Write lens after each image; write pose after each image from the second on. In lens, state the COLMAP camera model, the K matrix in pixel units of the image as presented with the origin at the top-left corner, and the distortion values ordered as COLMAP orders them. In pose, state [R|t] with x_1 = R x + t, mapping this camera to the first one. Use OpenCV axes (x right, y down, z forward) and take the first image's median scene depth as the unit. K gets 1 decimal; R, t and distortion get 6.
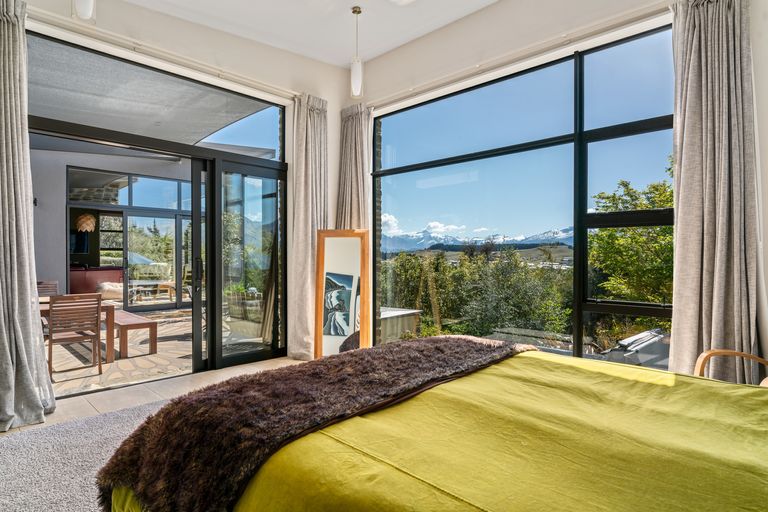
lens RADIAL K [[427.5, 0, 385.5], [0, 427.5, 259.3], [0, 0, 1]] dist [0.006990, 0.000889]
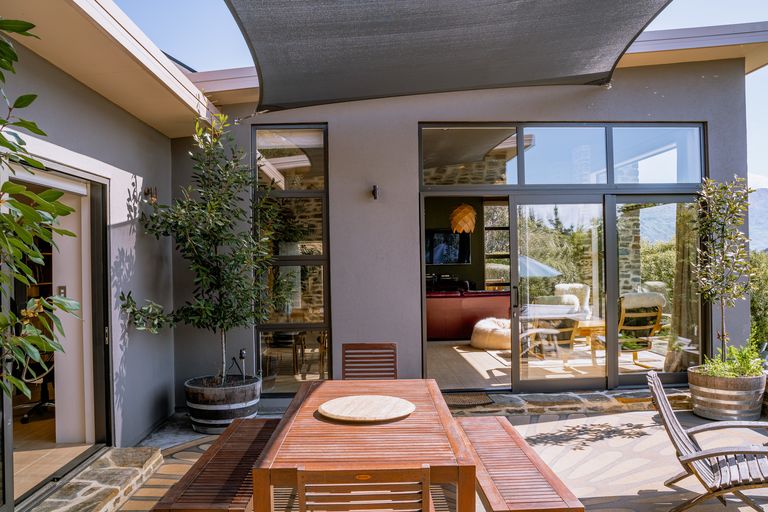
lens RADIAL K [[631.3, 0, 383.3], [0, 631.3, 257.0], [0, 0, 1]] dist [-0.017868, -0.008299]
pose [[0.721553, -0.018916, -0.692101, -0.129172], [0.018642, 0.999795, -0.007890, -0.022303], [0.692109, -0.007209, 0.721757, 0.231862]]
